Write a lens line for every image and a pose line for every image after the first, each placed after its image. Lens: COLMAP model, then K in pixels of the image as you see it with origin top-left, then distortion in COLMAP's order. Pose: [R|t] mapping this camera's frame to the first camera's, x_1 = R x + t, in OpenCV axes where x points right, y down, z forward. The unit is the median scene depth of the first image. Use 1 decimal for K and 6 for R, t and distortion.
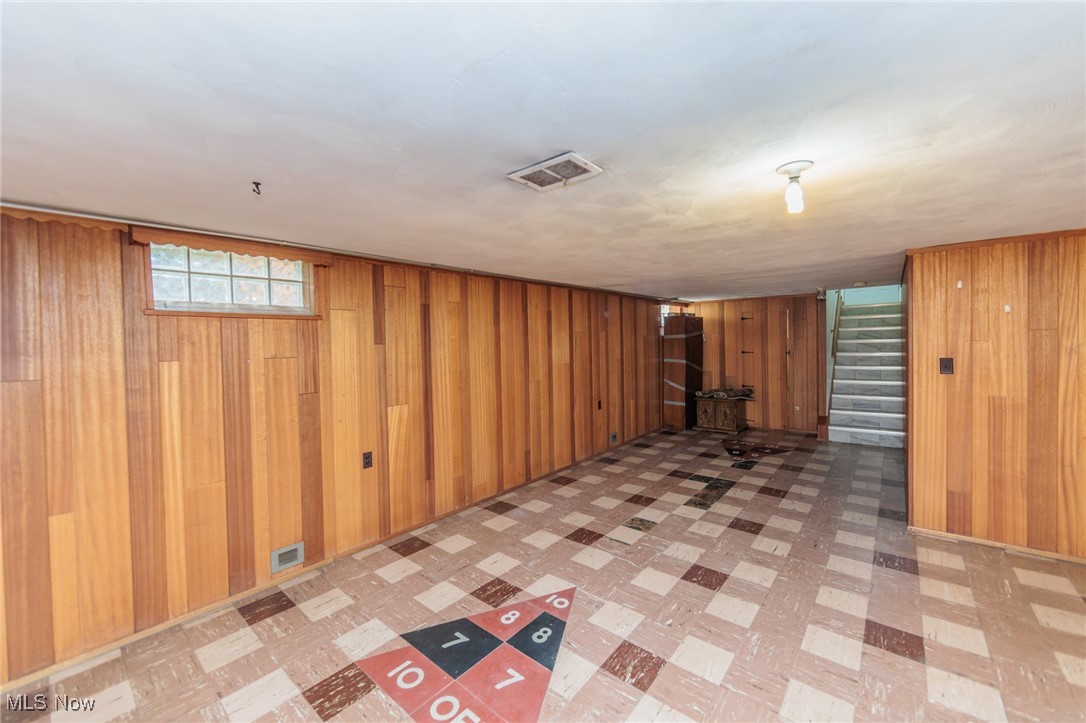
lens RADIAL K [[424.8, 0, 545.1], [0, 424.8, 351.0], [0, 0, 1]] dist [-0.000795, 0.000259]
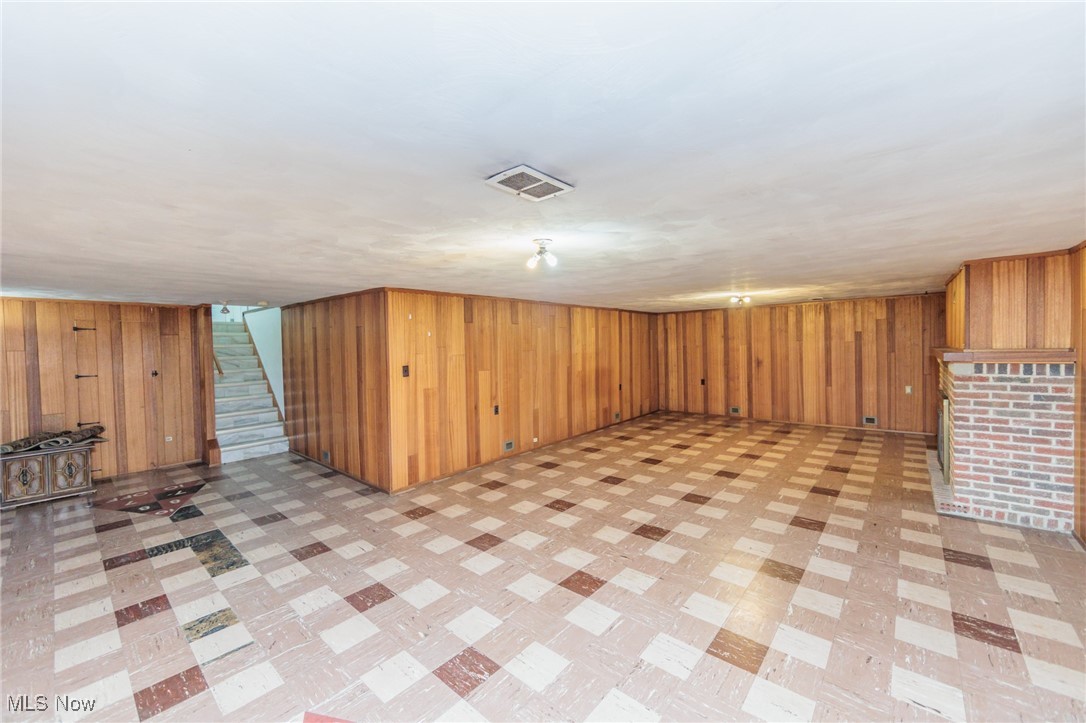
lens RADIAL K [[424.8, 0, 545.1], [0, 424.8, 351.0], [0, 0, 1]] dist [-0.000795, 0.000259]
pose [[0.020917, 0.007262, 0.999755, -0.445721], [0.043318, 0.999028, -0.008163, -0.001532], [-0.998842, 0.043479, 0.020582, 0.423579]]
